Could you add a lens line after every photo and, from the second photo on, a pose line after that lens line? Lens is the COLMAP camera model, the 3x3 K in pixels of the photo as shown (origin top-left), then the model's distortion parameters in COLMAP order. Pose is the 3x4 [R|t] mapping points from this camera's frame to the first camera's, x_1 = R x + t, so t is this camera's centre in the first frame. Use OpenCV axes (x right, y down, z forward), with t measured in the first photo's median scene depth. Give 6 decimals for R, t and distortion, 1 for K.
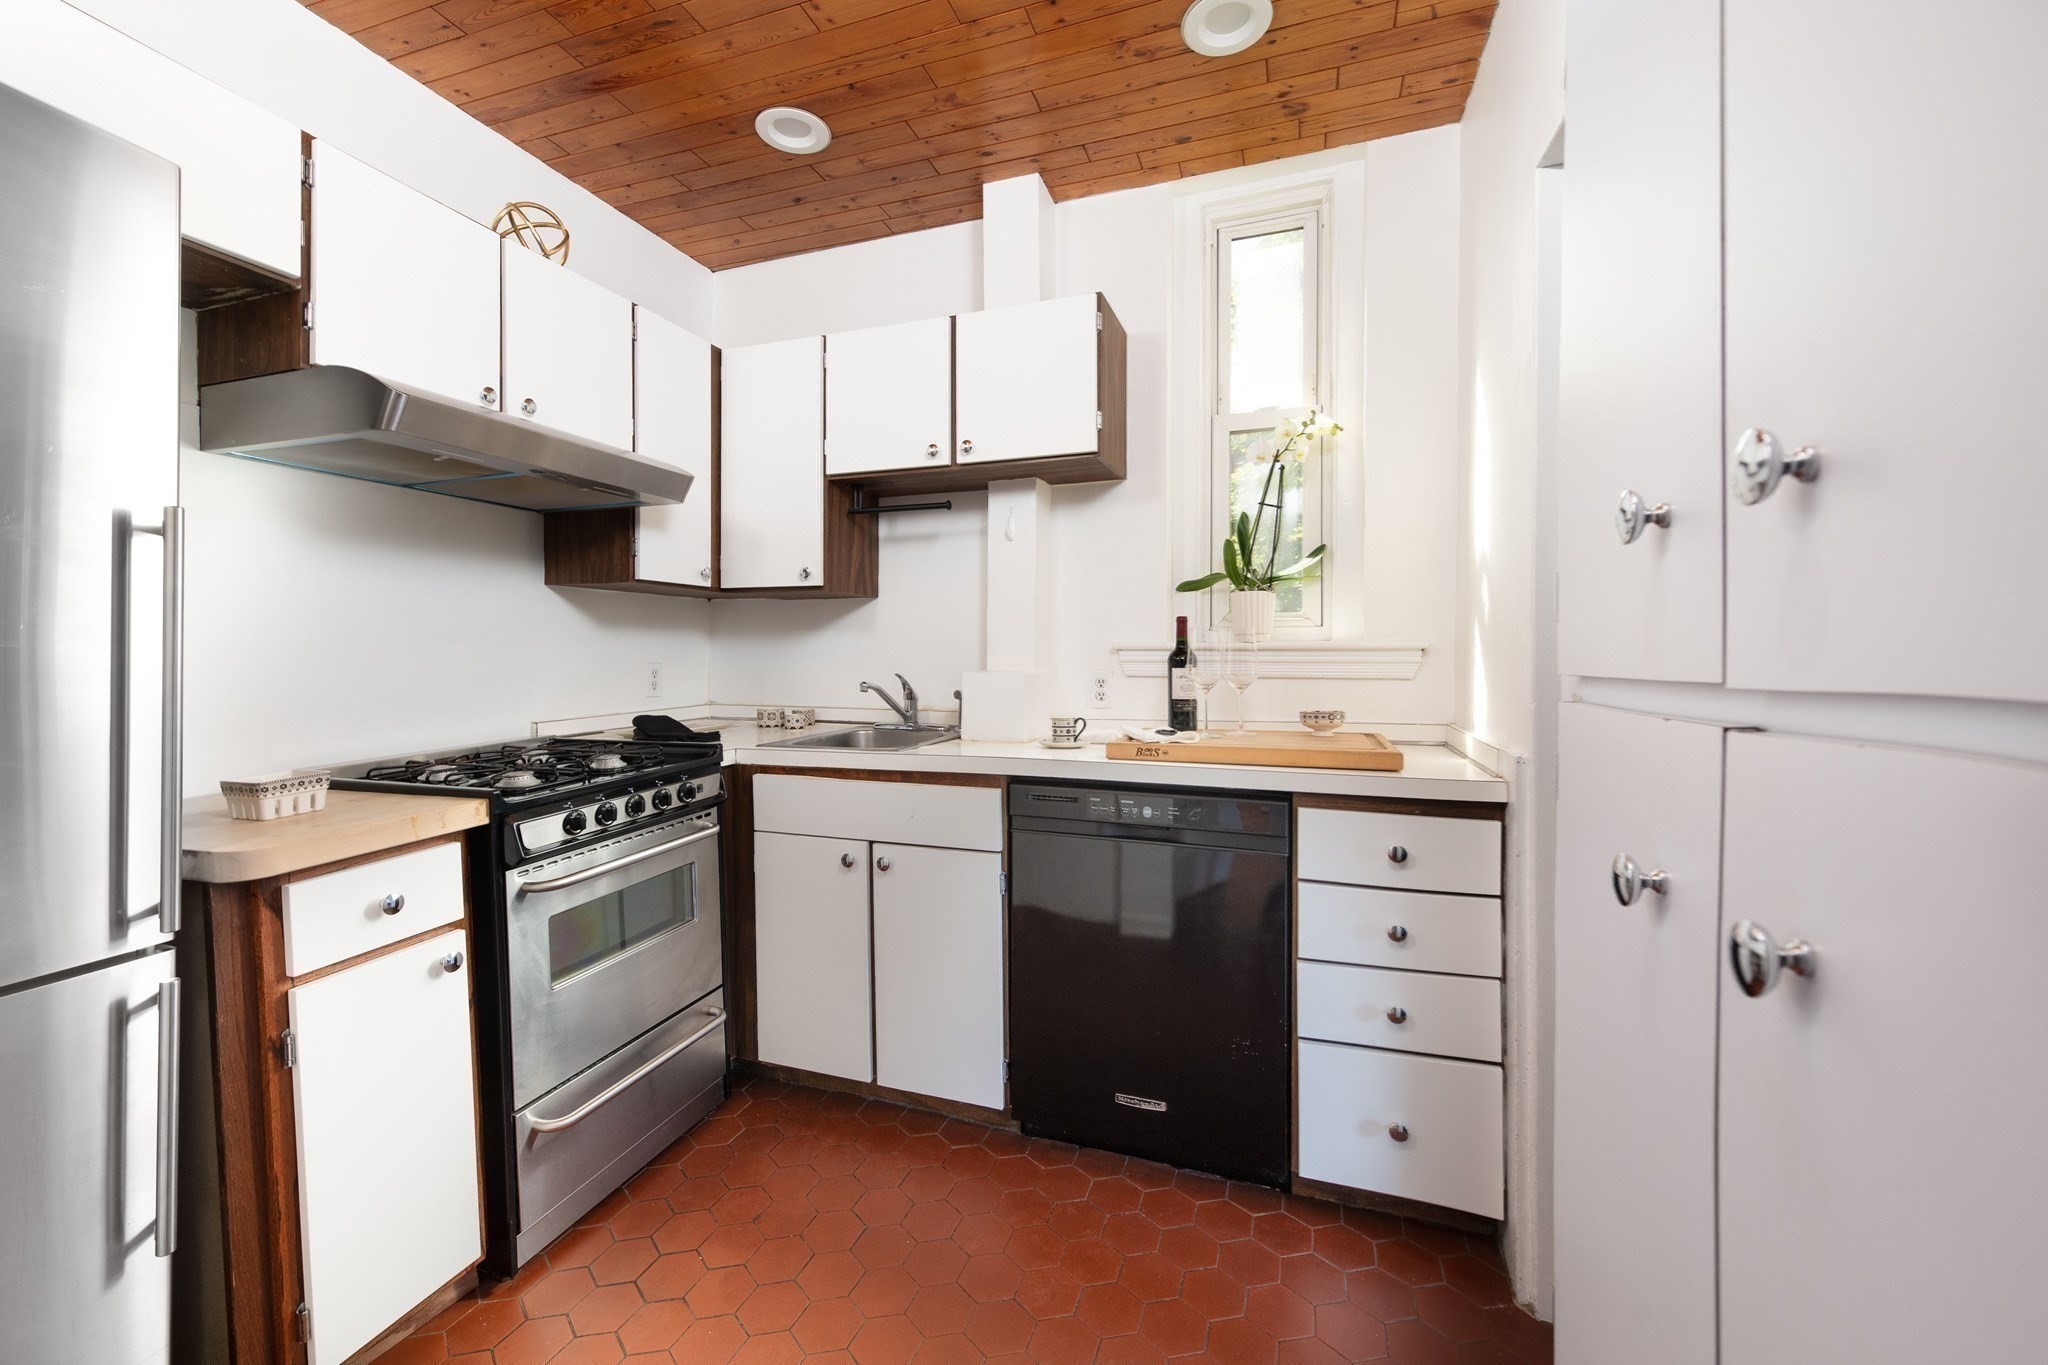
lens RADIAL K [[819.9, 0, 986.5], [0, 819.9, 665.2], [0, 0, 1]] dist [0.001499, 0.000620]
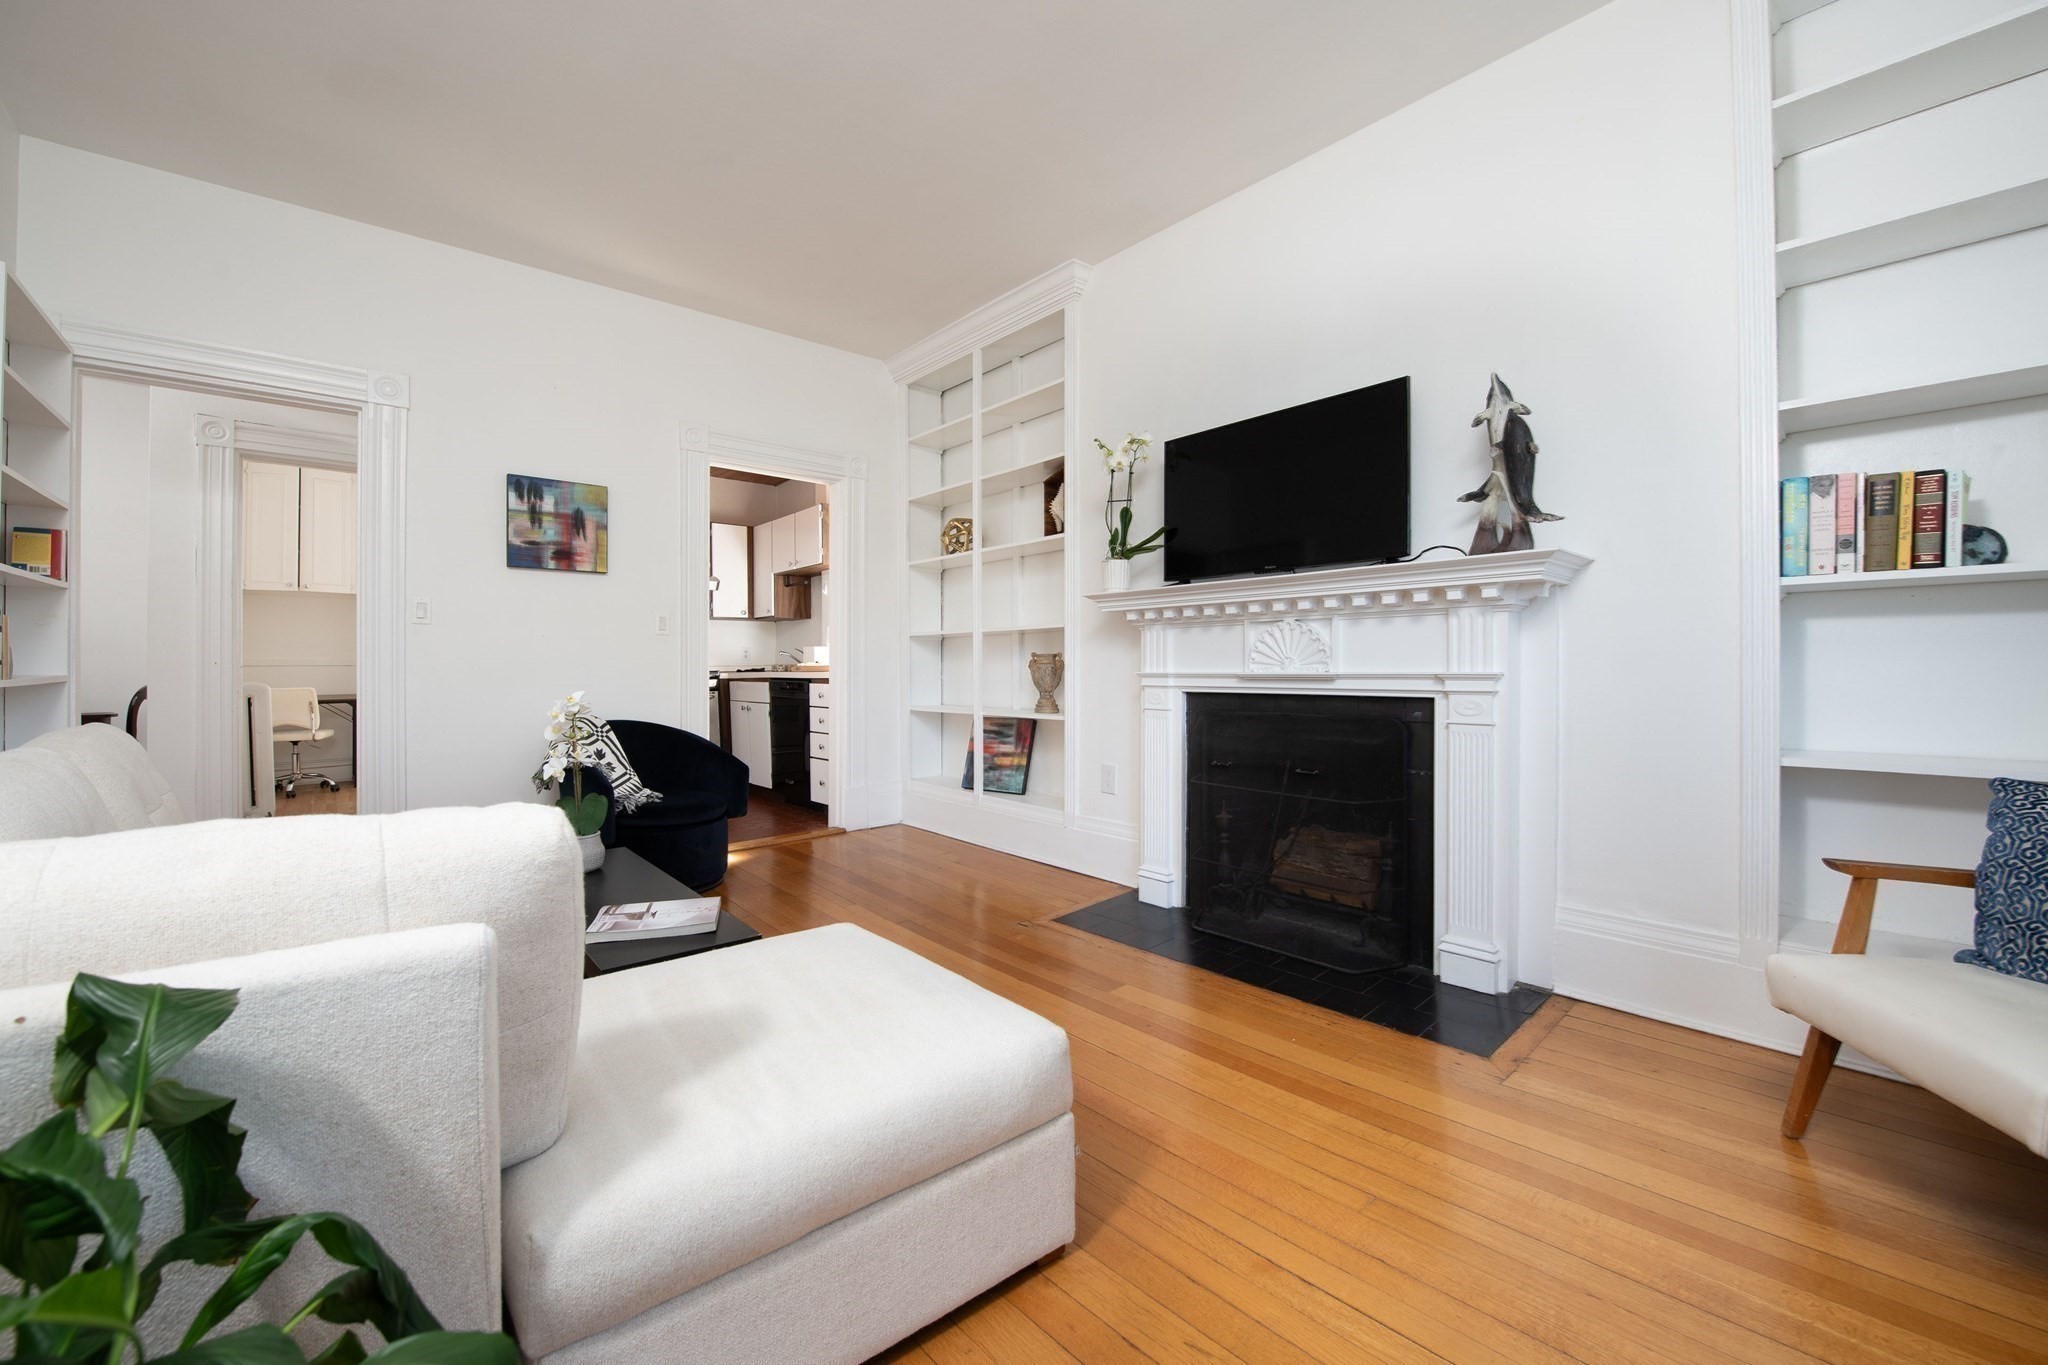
lens RADIAL K [[819.9, 0, 1005.8], [0, 819.9, 673.7], [0, 0, 1]] dist [0.001499, 0.000620]
pose [[0.871645, -0.000250, -0.490137, 2.141338], [-0.002082, 0.999989, -0.004212, 0.121842], [0.490133, 0.004692, 0.871635, -1.152381]]
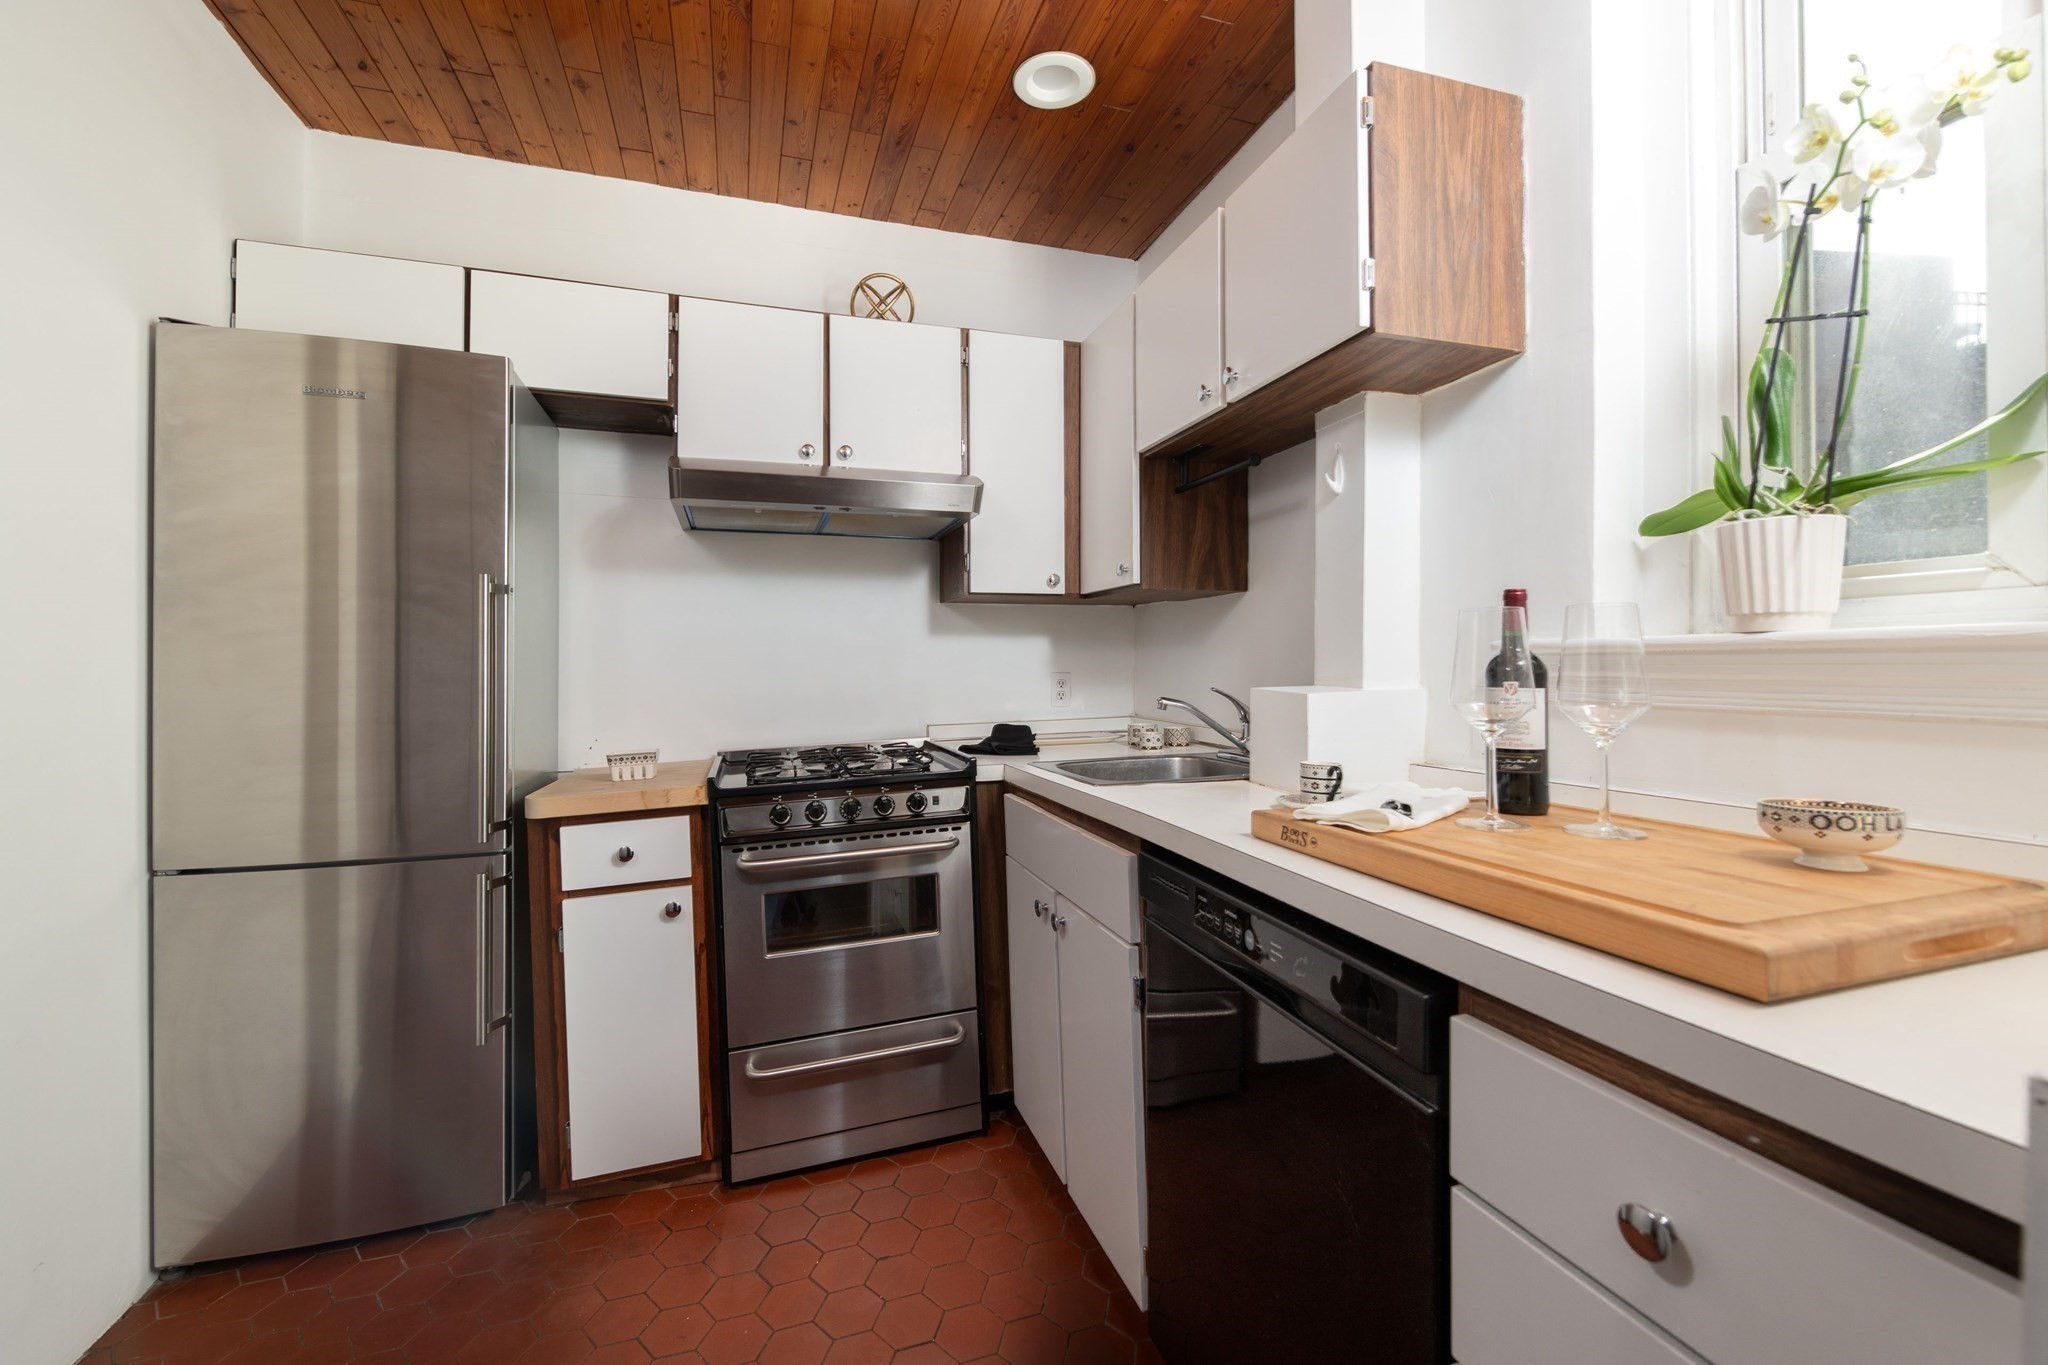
lens RADIAL K [[819.9, 0, 1005.4], [0, 819.9, 665.1], [0, 0, 1]] dist [0.001499, 0.000620]
pose [[0.608952, -0.003273, -0.793200, 0.477835], [-0.003869, 0.999967, -0.007097, -0.006479], [0.793197, 0.007390, 0.608920, 0.453882]]
